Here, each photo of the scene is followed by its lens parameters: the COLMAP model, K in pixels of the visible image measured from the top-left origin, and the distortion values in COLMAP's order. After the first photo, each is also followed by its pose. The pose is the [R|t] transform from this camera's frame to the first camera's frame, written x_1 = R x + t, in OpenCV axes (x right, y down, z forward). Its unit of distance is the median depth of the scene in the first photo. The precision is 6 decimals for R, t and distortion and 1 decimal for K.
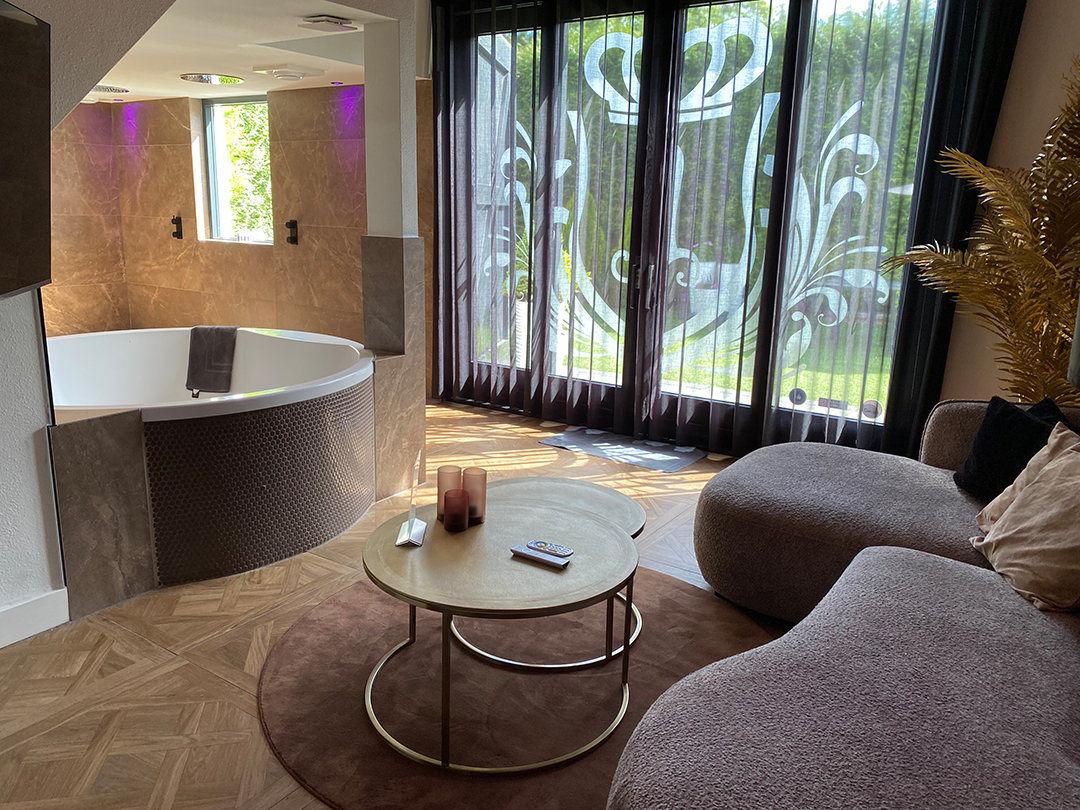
lens RADIAL K [[829.3, 0, 509.3], [0, 829.3, 409.9], [0, 0, 1]] dist [-0.035480, 0.034623]
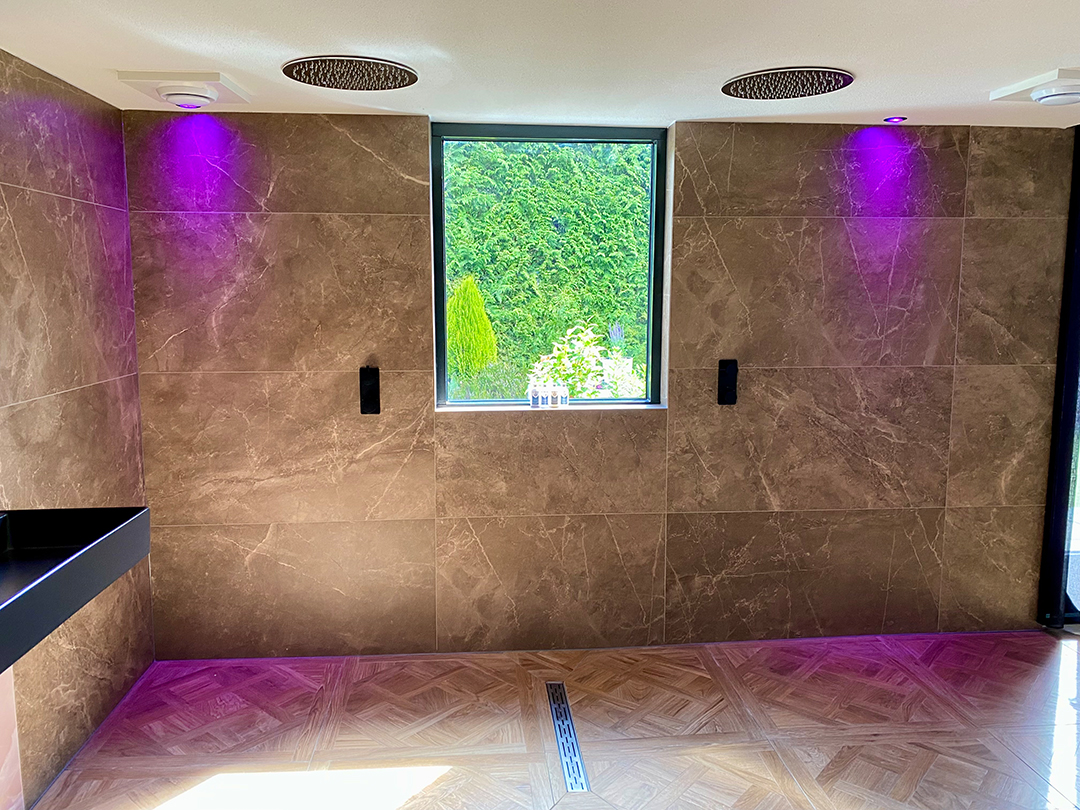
lens RADIAL K [[829.3, 0, 538.8], [0, 829.3, 399.7], [0, 0, 1]] dist [-0.035480, 0.034623]
pose [[0.773587, -0.115564, 0.623064, -2.144069], [0.175097, 0.983932, -0.034901, -0.639184], [-0.609020, 0.136095, 0.781392, 2.033517]]
